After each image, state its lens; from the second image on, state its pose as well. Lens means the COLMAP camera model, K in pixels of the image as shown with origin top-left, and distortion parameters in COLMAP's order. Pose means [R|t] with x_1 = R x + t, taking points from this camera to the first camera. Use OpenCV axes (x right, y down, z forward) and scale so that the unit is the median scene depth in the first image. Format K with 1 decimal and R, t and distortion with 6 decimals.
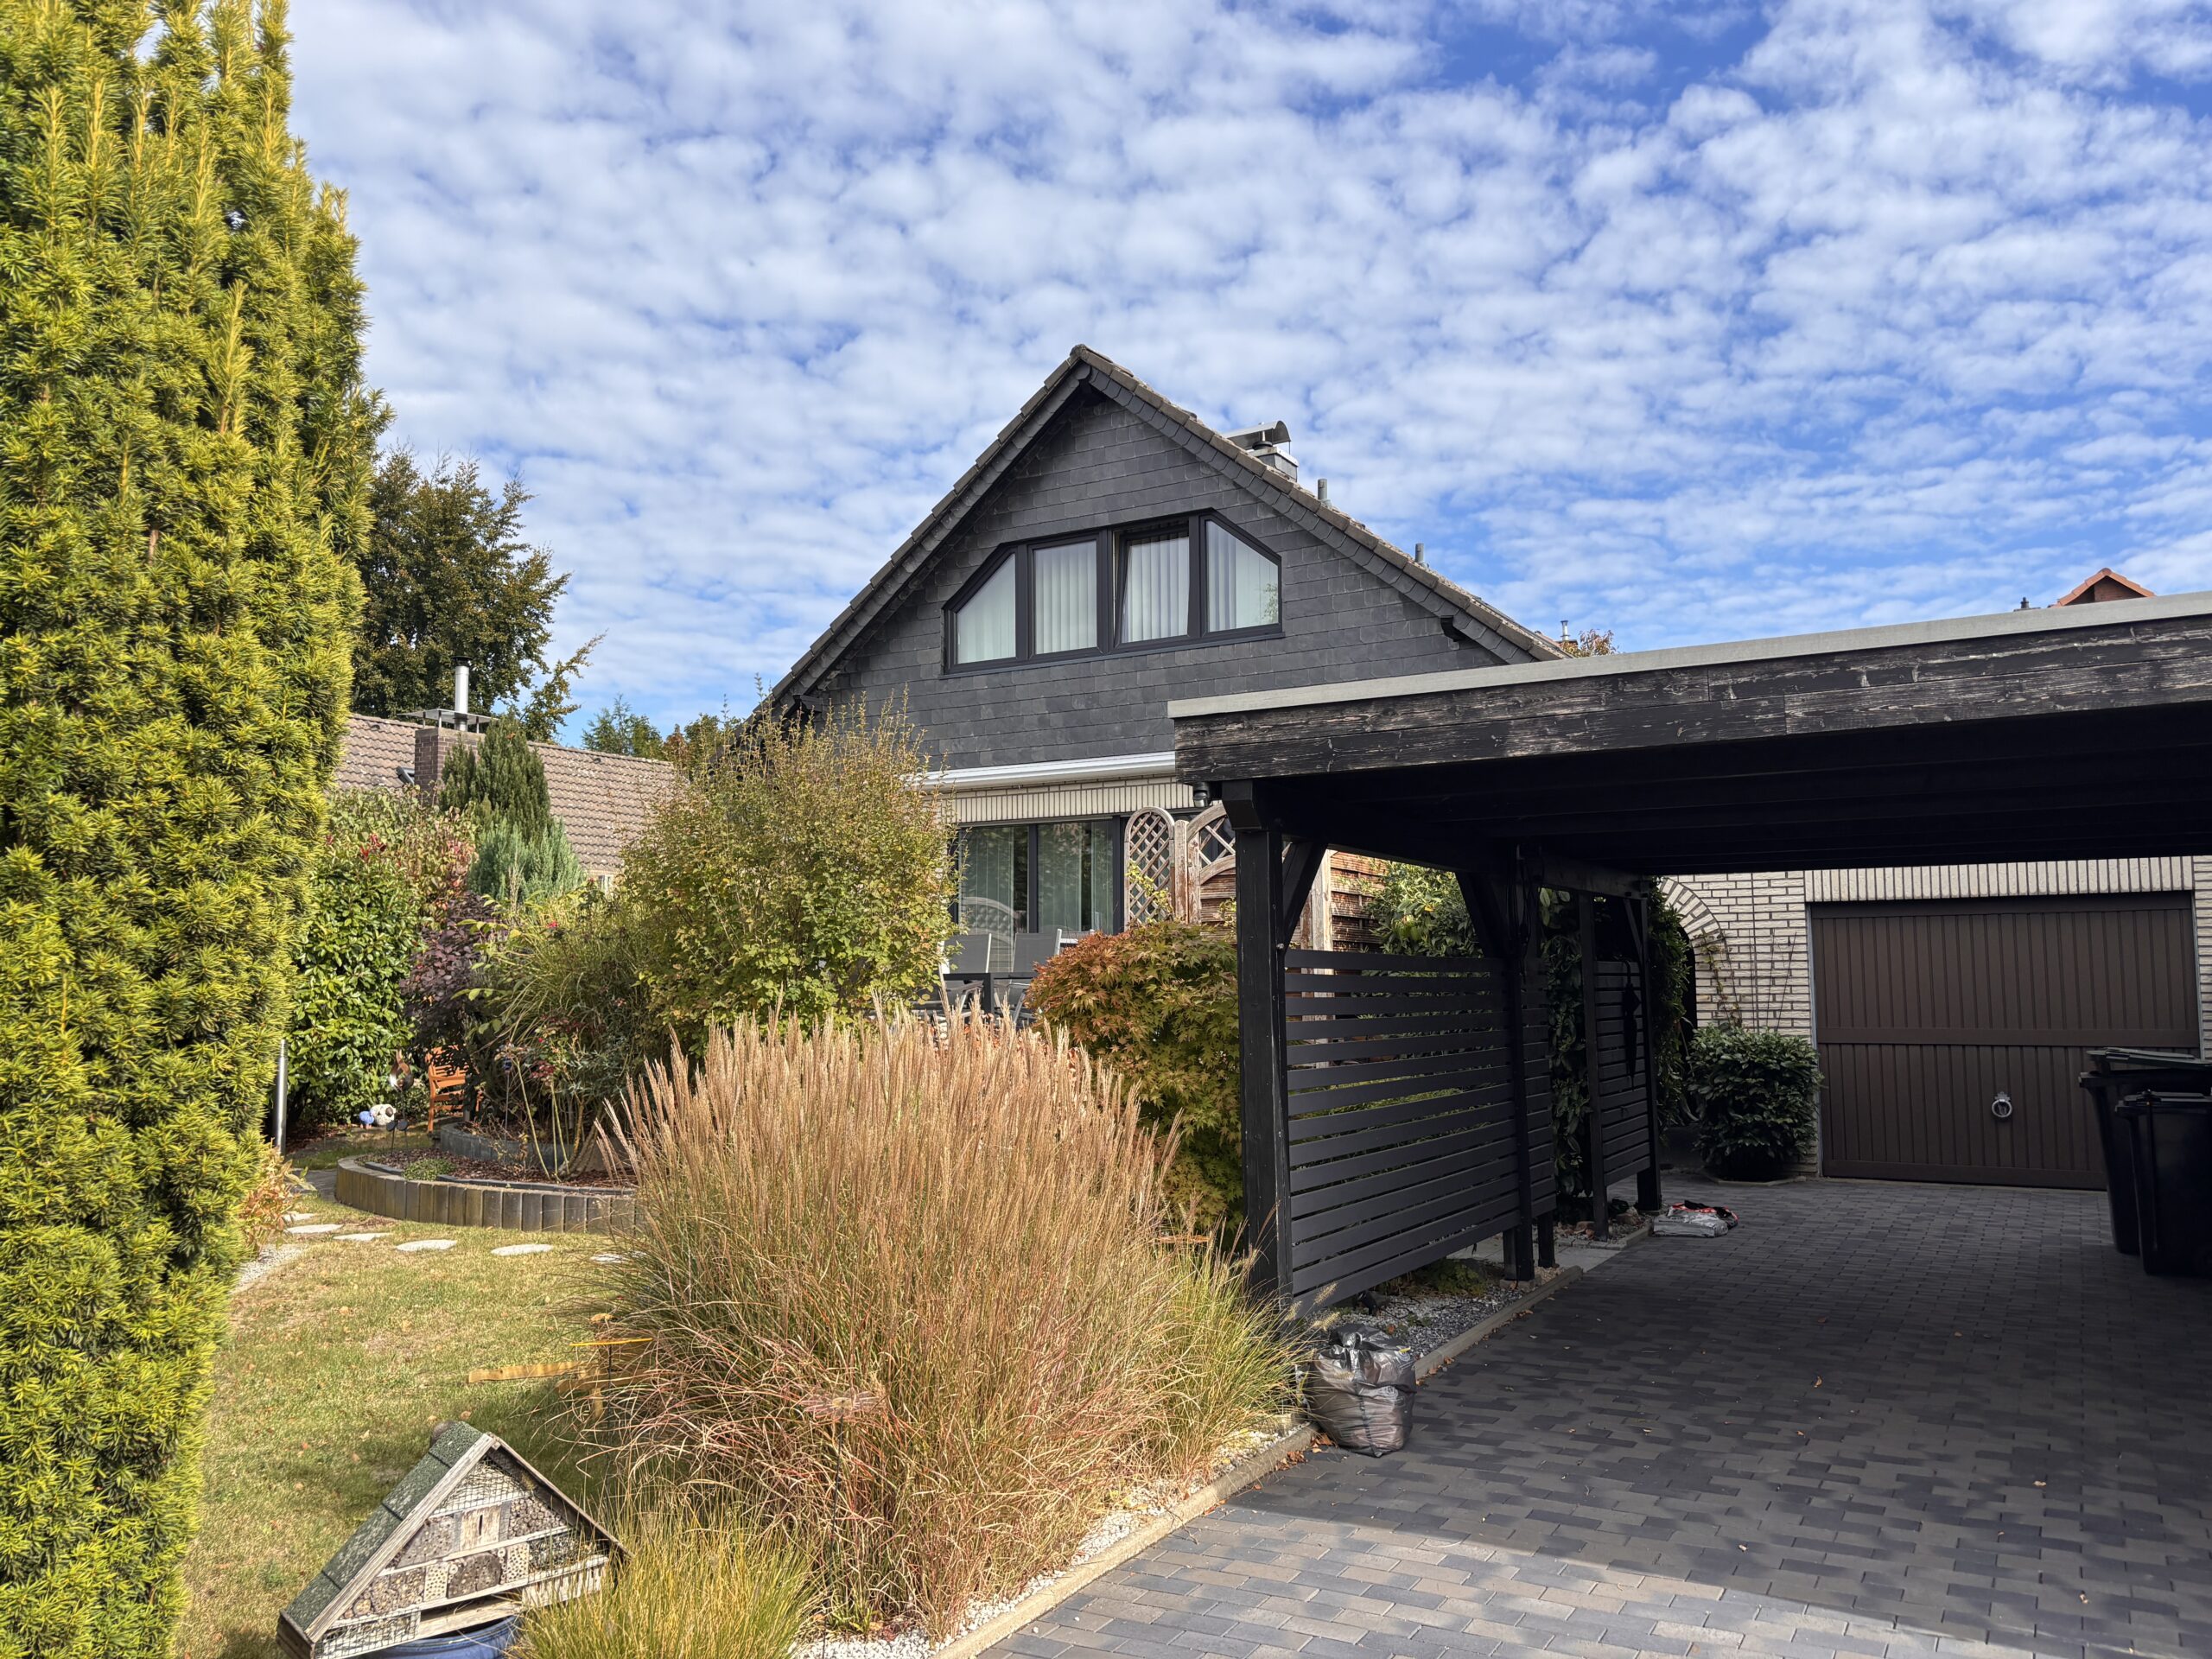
lens RADIAL K [[1672.9, 0, 1115.6], [0, 1672.9, 825.6], [0, 0, 1]] dist [0.052131, 0.005968]
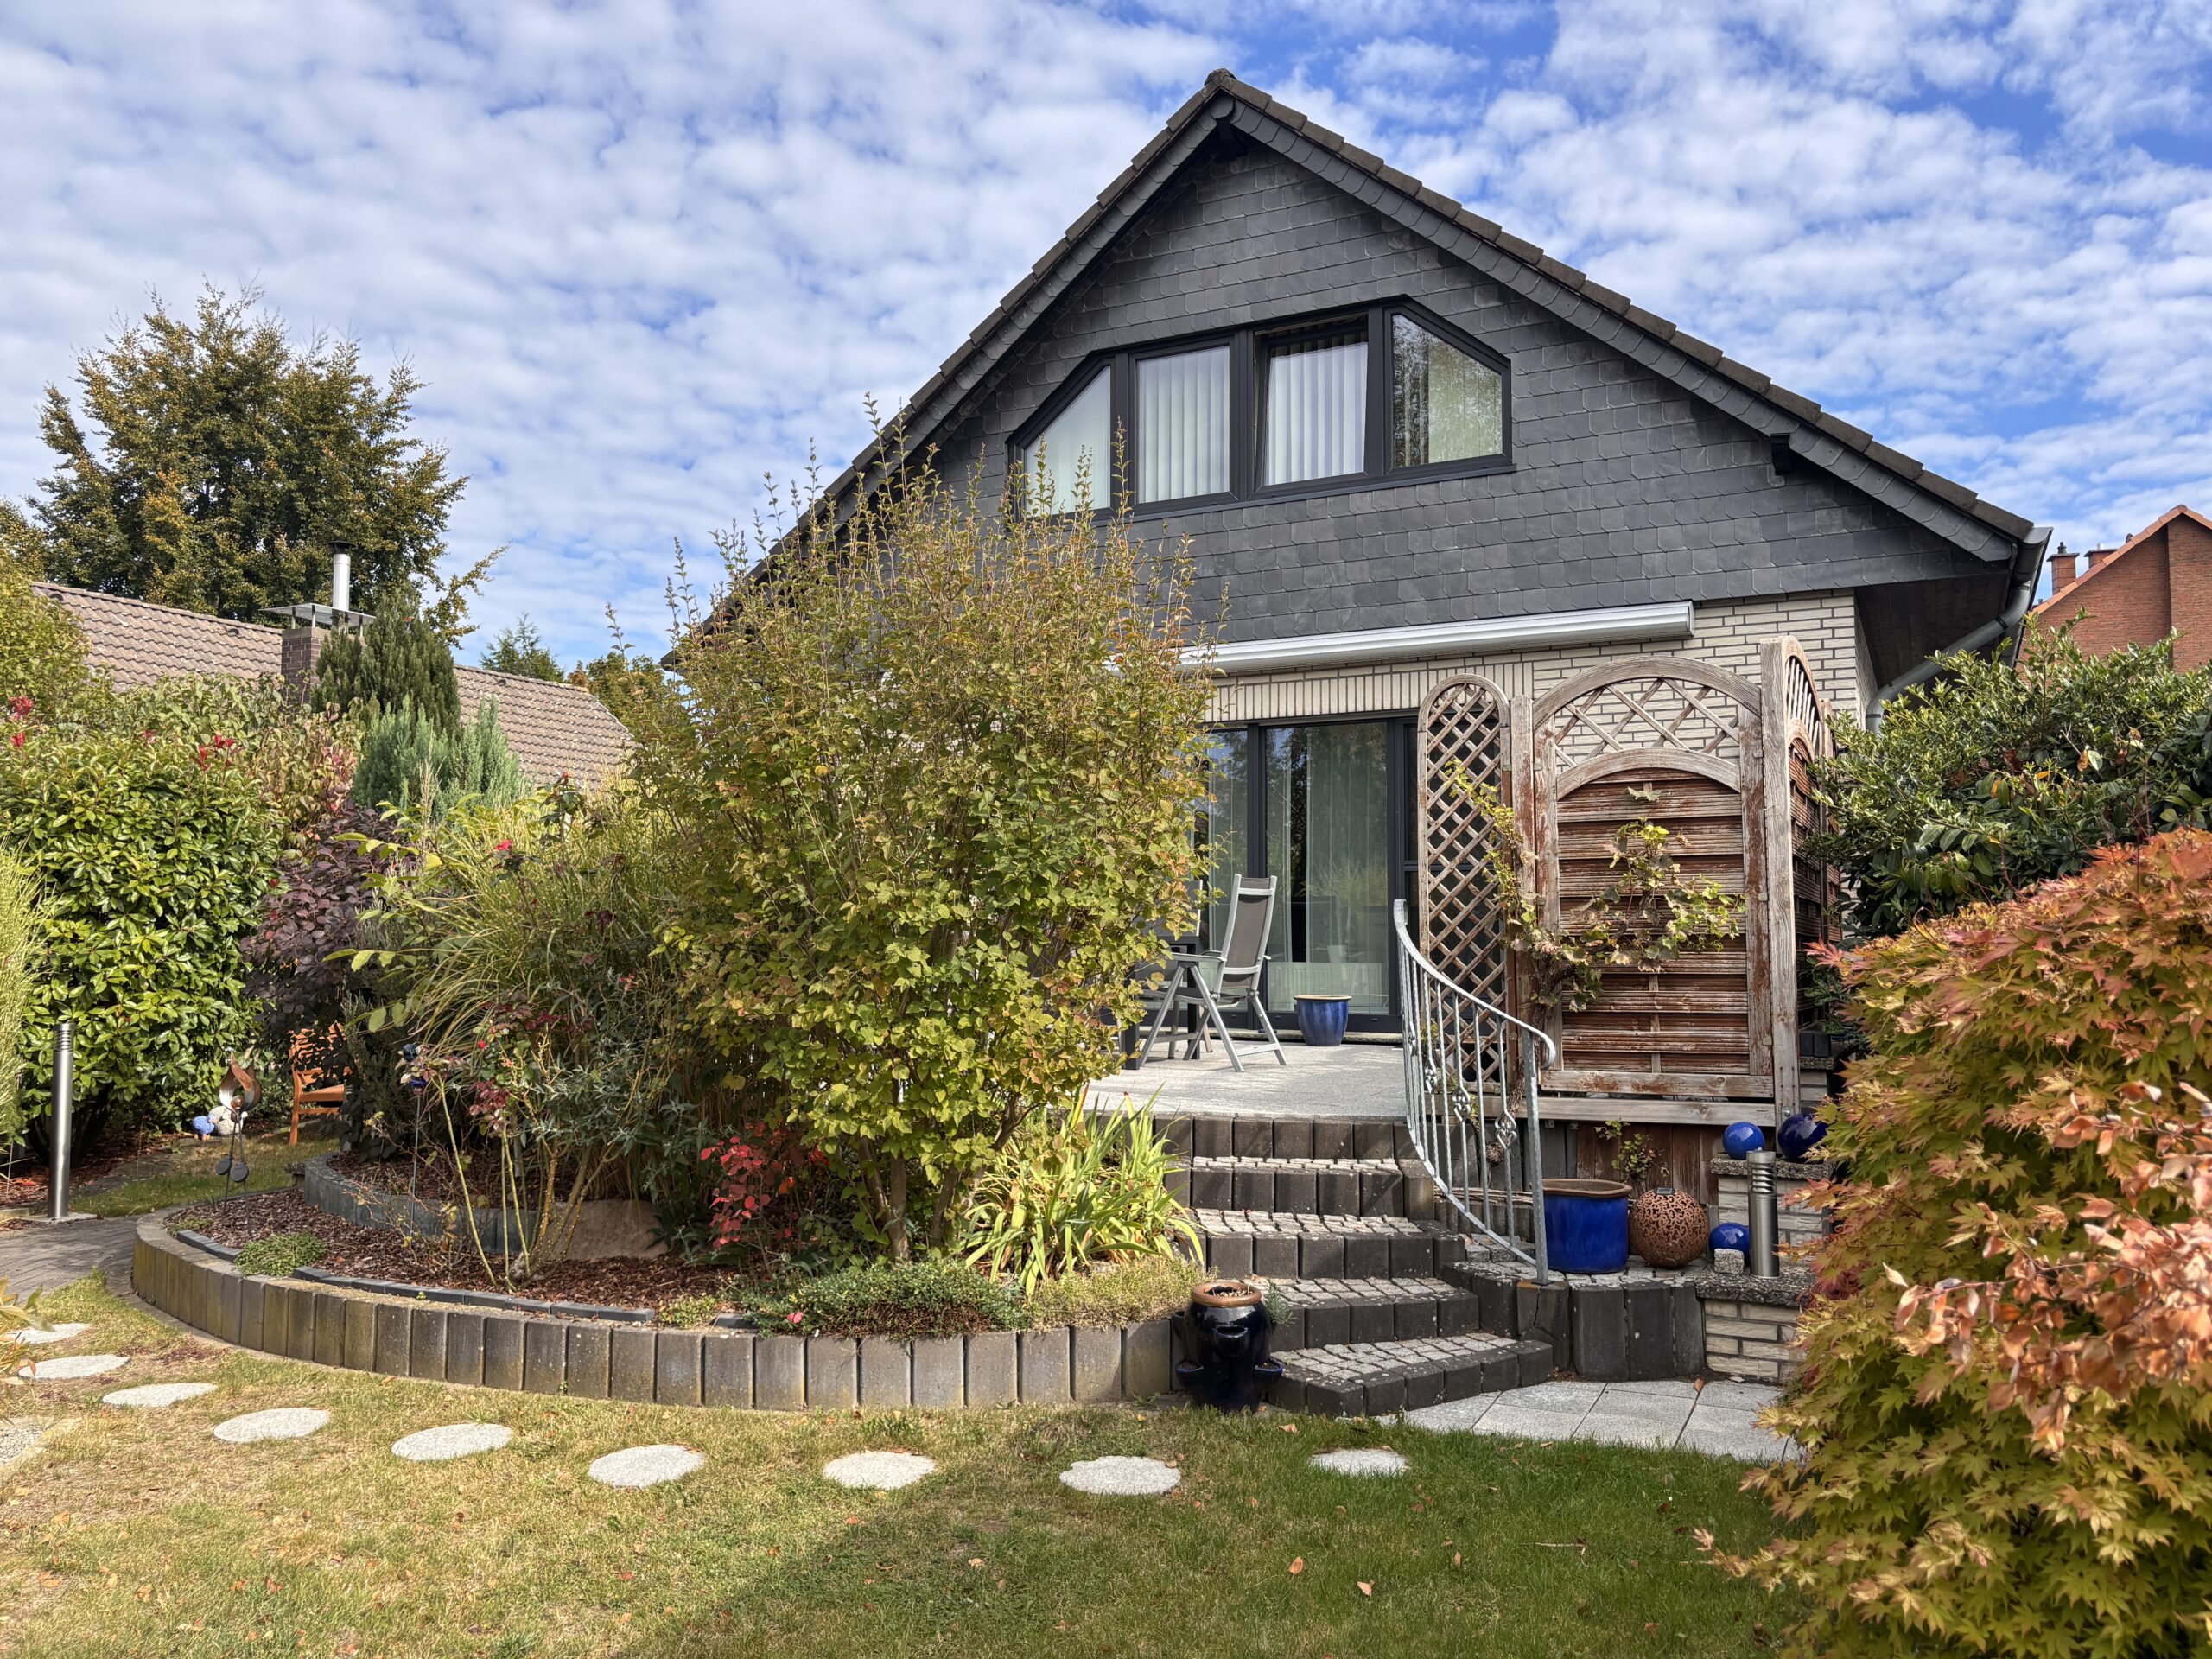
lens RADIAL K [[1672.9, 0, 1094.7], [0, 1672.9, 820.9], [0, 0, 1]] dist [0.052131, 0.005968]
pose [[0.998634, 0.013965, 0.050359, -0.107517], [-0.014955, 0.999701, 0.019339, 0.024163], [-0.050074, -0.020066, 0.998544, 0.275570]]
